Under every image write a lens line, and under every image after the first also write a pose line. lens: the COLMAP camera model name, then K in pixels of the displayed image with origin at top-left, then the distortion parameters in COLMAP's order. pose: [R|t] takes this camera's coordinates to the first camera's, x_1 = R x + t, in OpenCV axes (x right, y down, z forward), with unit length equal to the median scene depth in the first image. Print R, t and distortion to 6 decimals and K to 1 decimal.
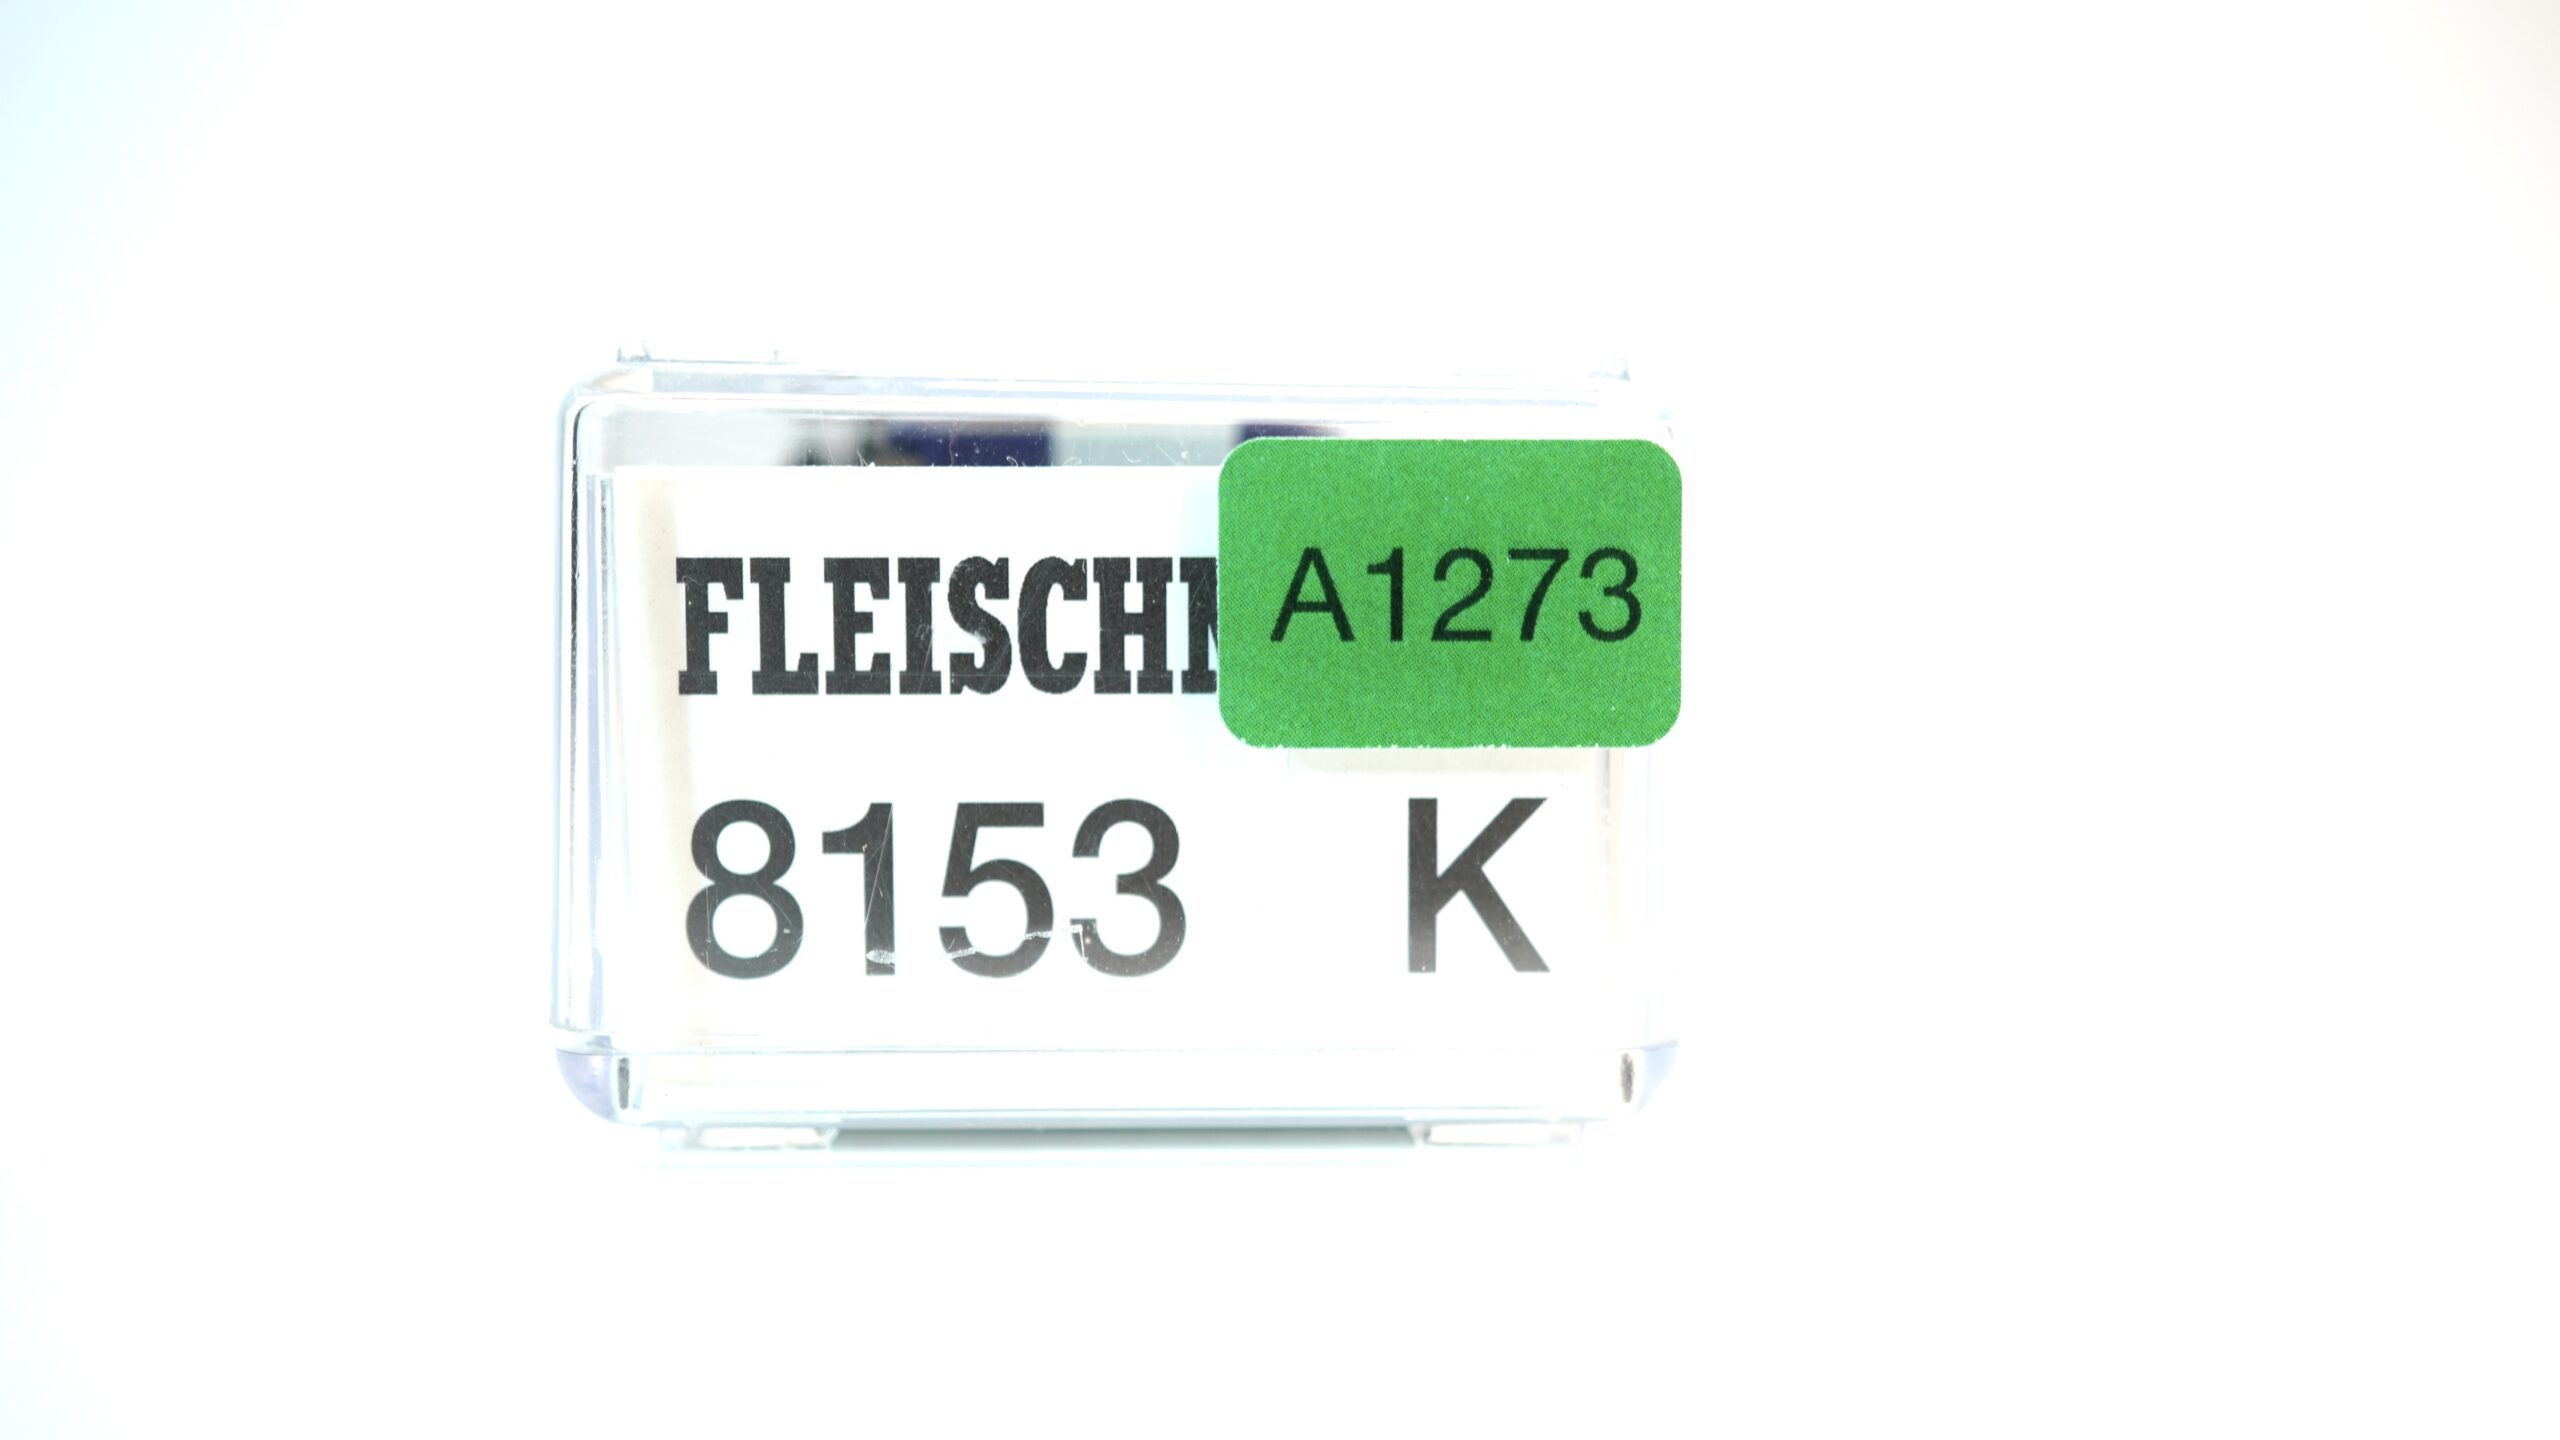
lens RADIAL K [[3328.5, 0, 1280.0], [0, 3328.5, 720.0], [0, 0, 1]] dist [0.021236, -0.017445]
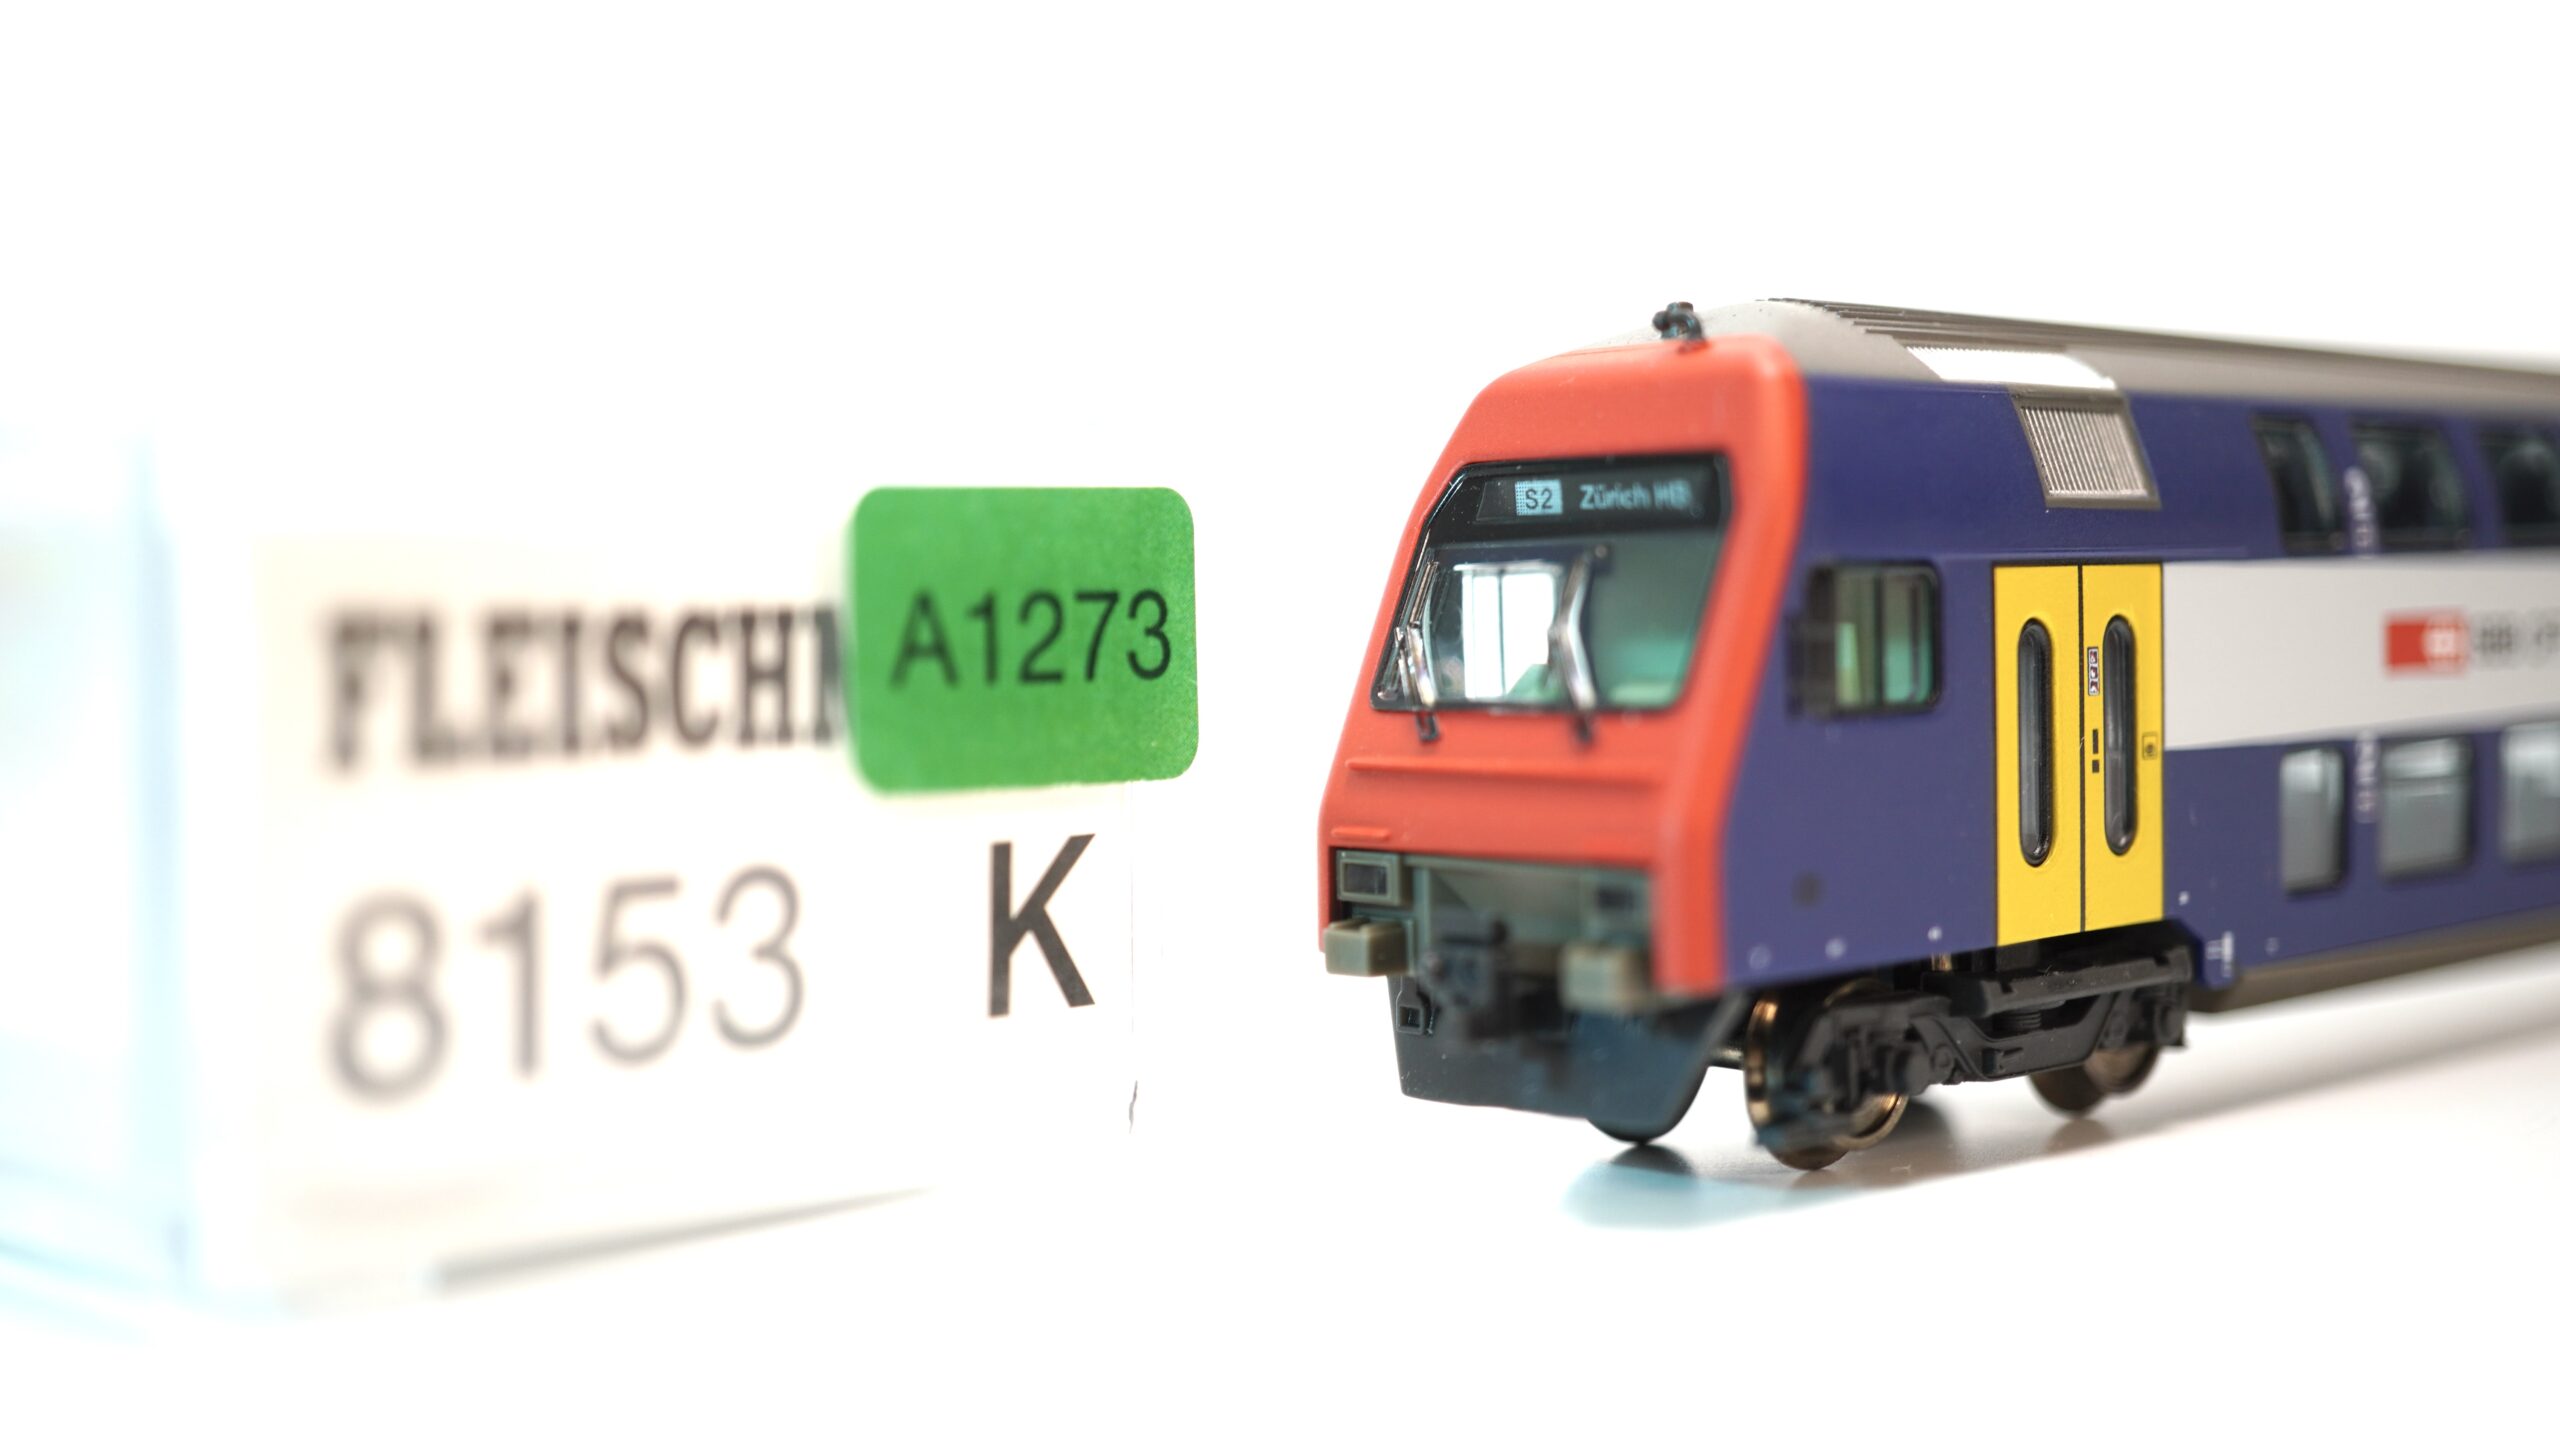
lens RADIAL K [[3328.5, 0, 1280.0], [0, 3328.5, 720.0], [0, 0, 1]] dist [0.021236, -0.017445]
pose [[0.714754, -0.036421, 0.698427, -0.601031], [0.061504, 0.998047, -0.010897, 0.002988], [-0.696666, 0.050744, 0.715599, 0.224266]]
